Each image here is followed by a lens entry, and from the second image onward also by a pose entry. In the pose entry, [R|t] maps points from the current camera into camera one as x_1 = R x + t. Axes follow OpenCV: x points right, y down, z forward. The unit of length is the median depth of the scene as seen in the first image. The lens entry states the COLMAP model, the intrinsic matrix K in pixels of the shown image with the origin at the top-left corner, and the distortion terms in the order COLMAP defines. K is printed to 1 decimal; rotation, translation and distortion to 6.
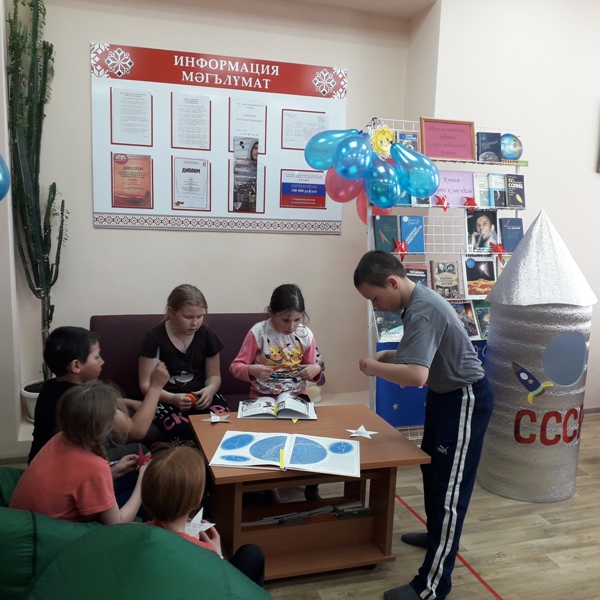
lens RADIAL K [[636.6, 0, 298.8], [0, 636.6, 294.9], [0, 0, 1]] dist [-0.087057, 0.000000]
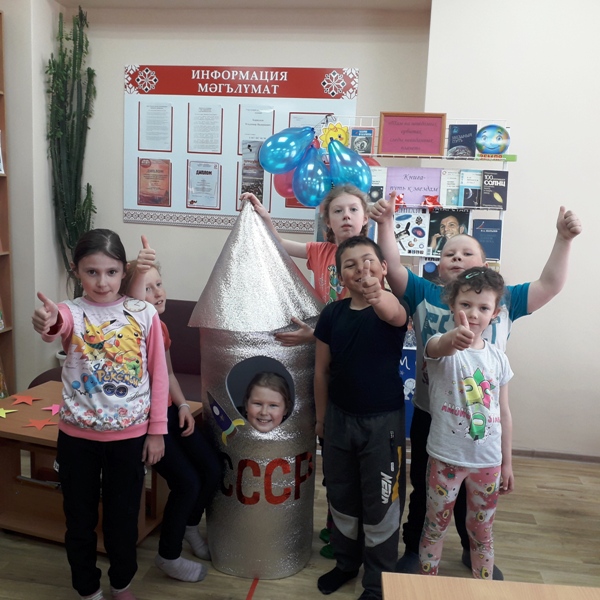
lens RADIAL K [[636.6, 0, 298.6], [0, 636.6, 301.2], [0, 0, 1]] dist [-0.087057, 0.000000]
pose [[0.894910, 0.073309, -0.440185, 0.491552], [-0.078835, 0.996871, 0.005745, 0.008395], [0.439228, 0.029560, 0.897889, 0.087027]]
